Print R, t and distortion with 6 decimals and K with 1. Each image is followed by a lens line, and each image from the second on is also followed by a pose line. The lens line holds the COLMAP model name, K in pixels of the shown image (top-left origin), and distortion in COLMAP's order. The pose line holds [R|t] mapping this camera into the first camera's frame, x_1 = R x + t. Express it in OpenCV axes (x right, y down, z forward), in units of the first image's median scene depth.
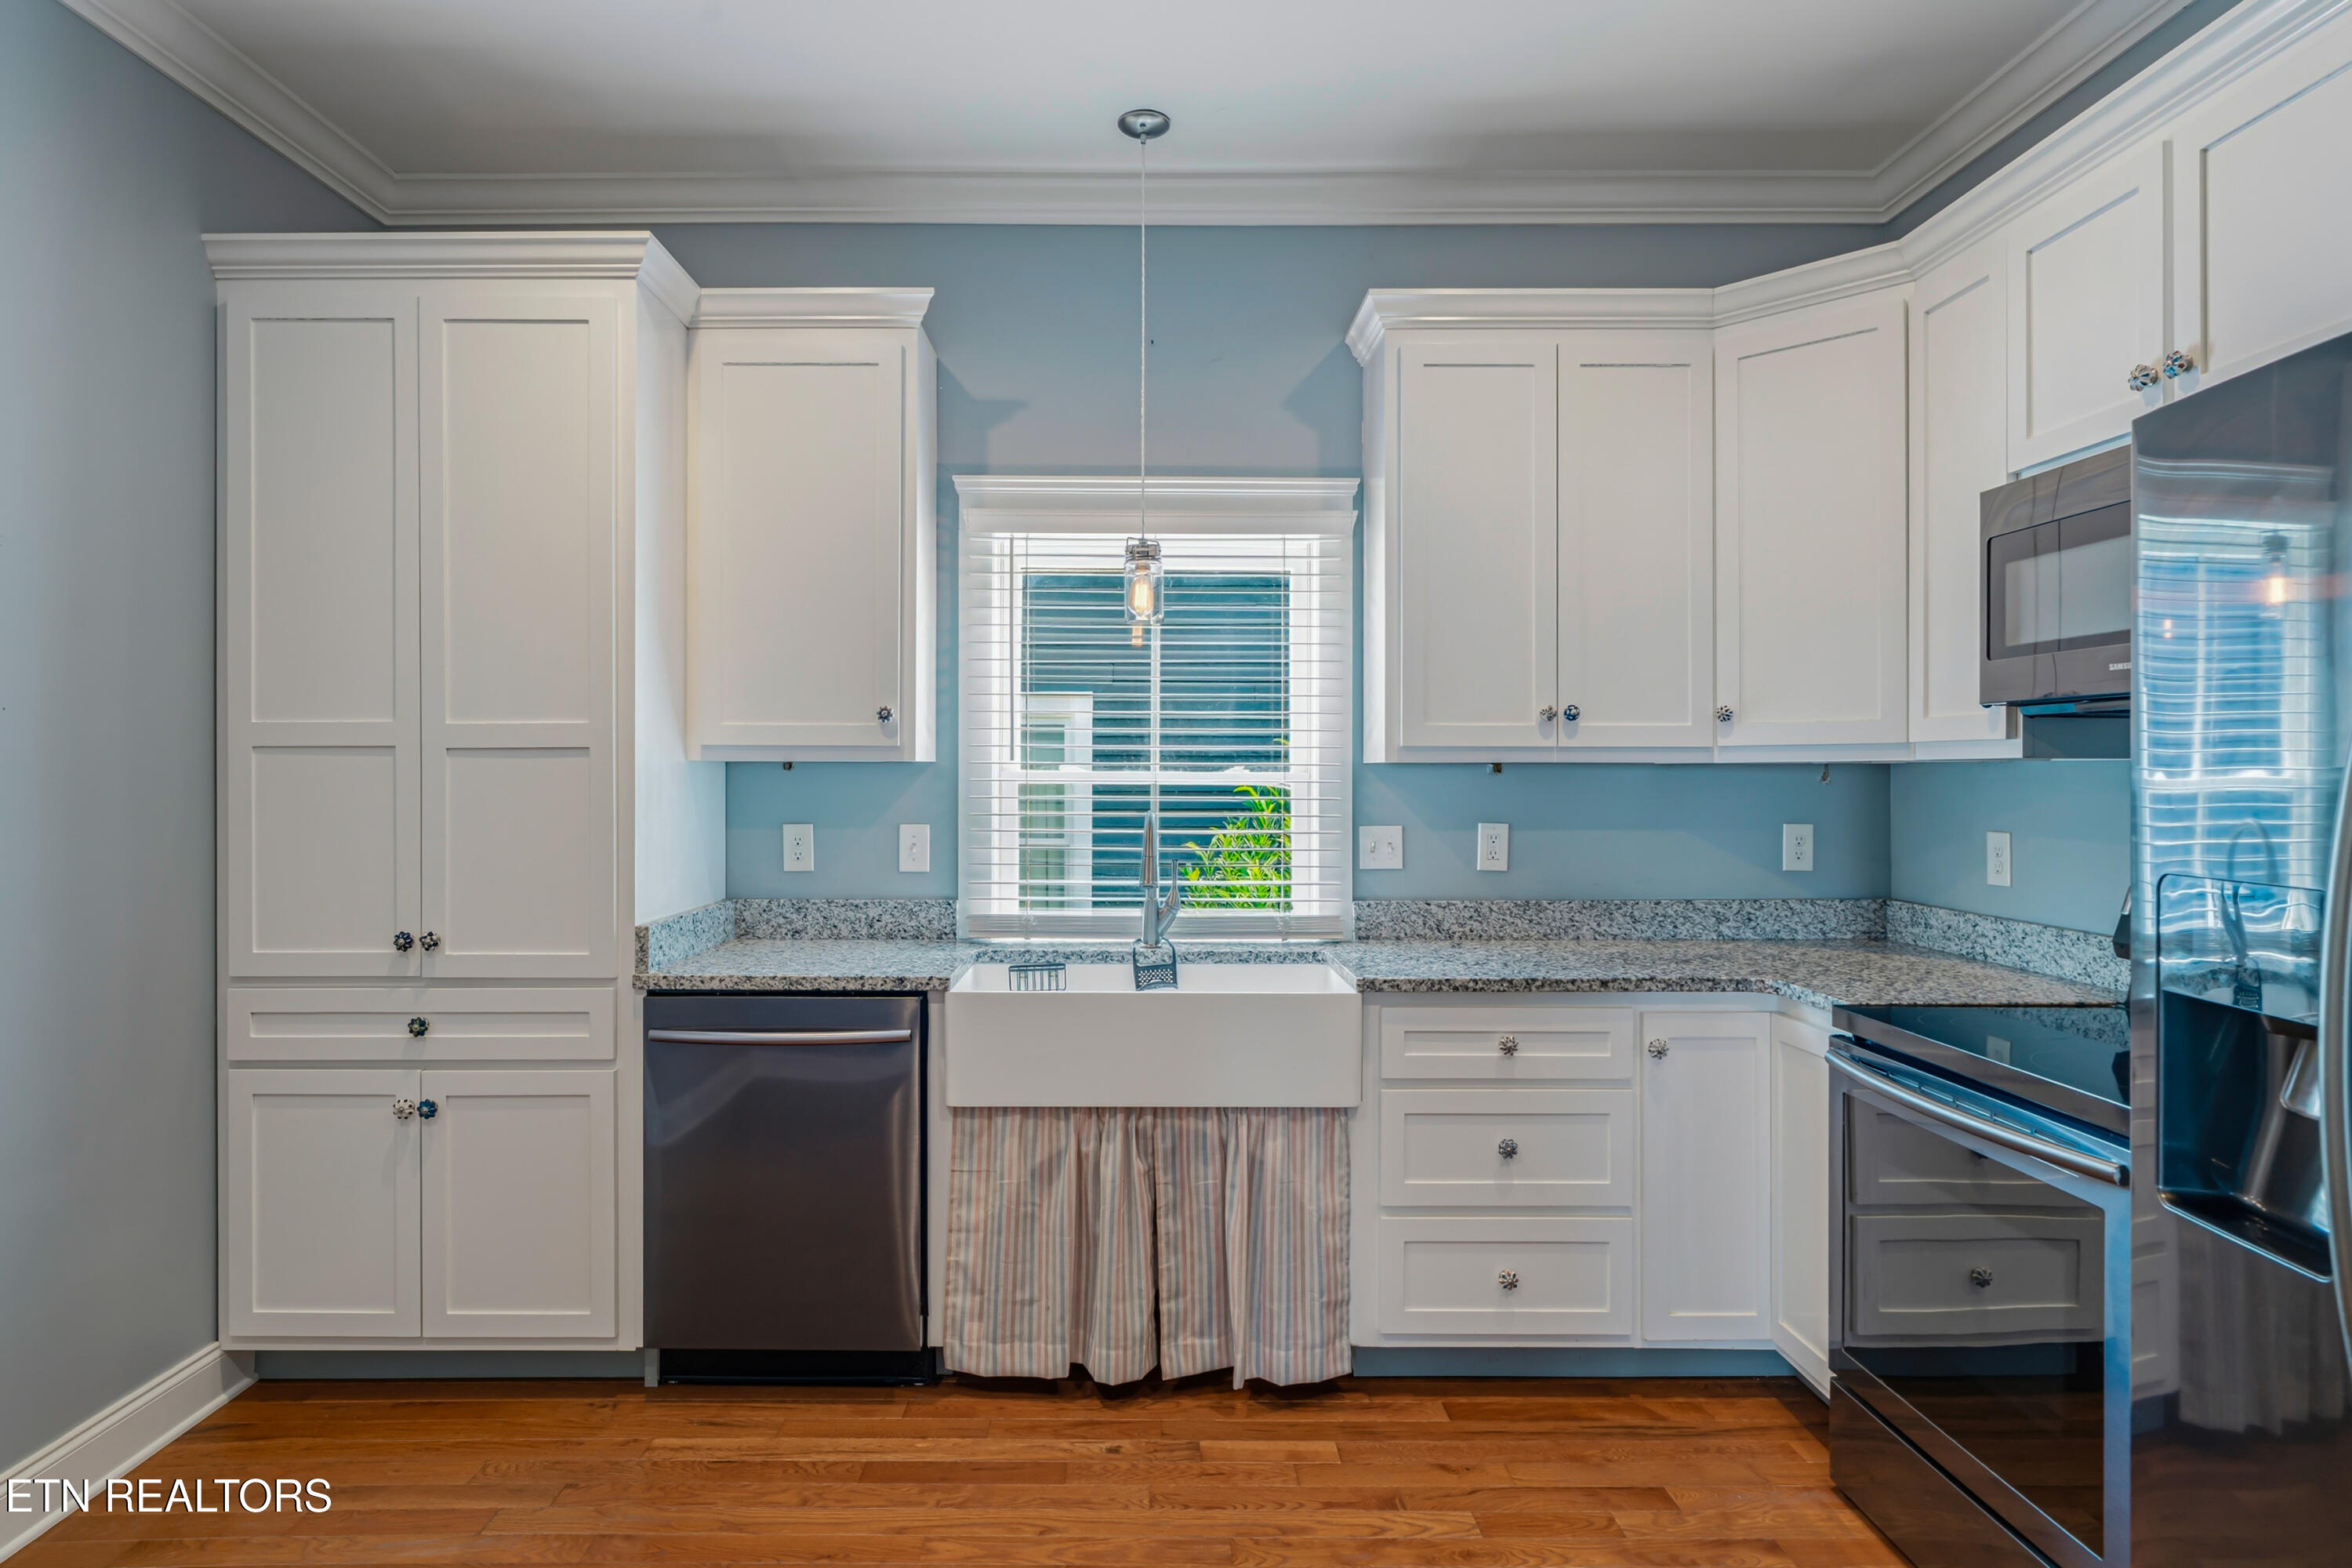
lens RADIAL K [[1379.1, 0, 1168.0], [0, 1379.1, 782.0], [0, 0, 1]] dist [-0.008952, -0.001066]
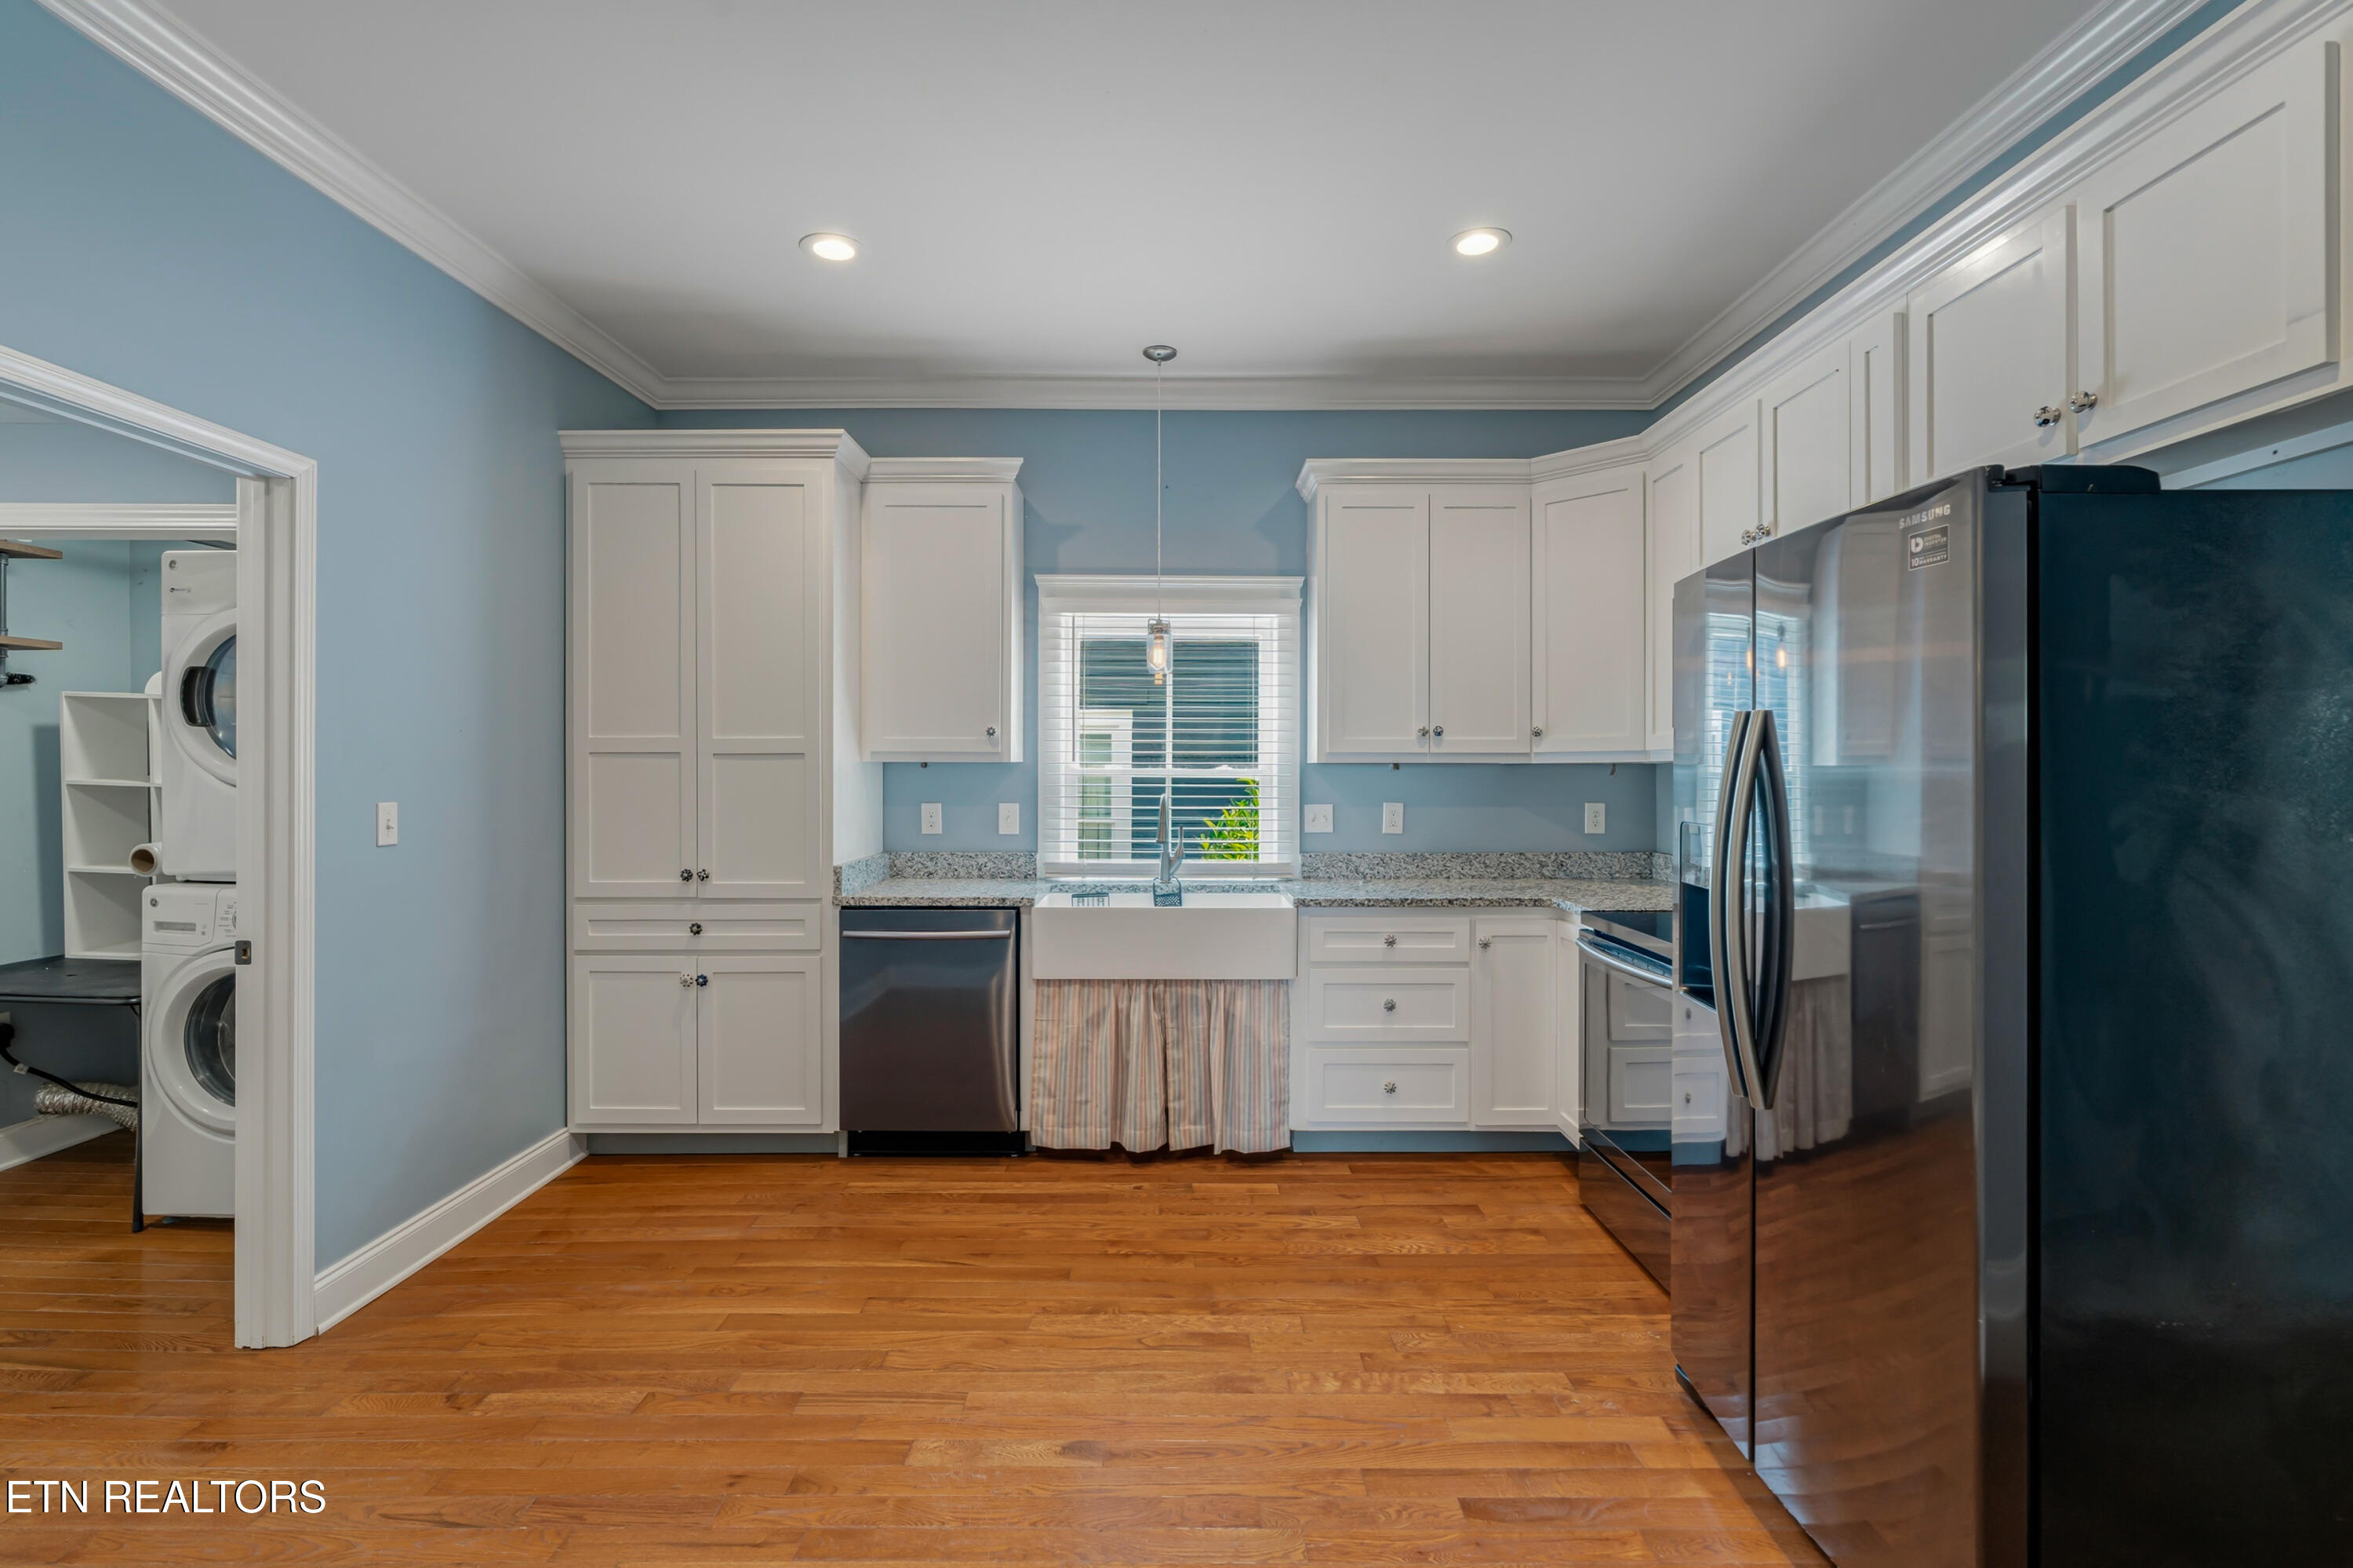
lens RADIAL K [[1053.7, 0, 1294.5], [0, 1053.7, 772.5], [0, 0, 1]] dist [-0.000847, 0.000430]
pose [[0.995283, -0.000212, 0.097017, 0.020845], [0.000604, 0.999992, -0.004014, 0.001837], [-0.097016, 0.004054, 0.995275, -0.222712]]
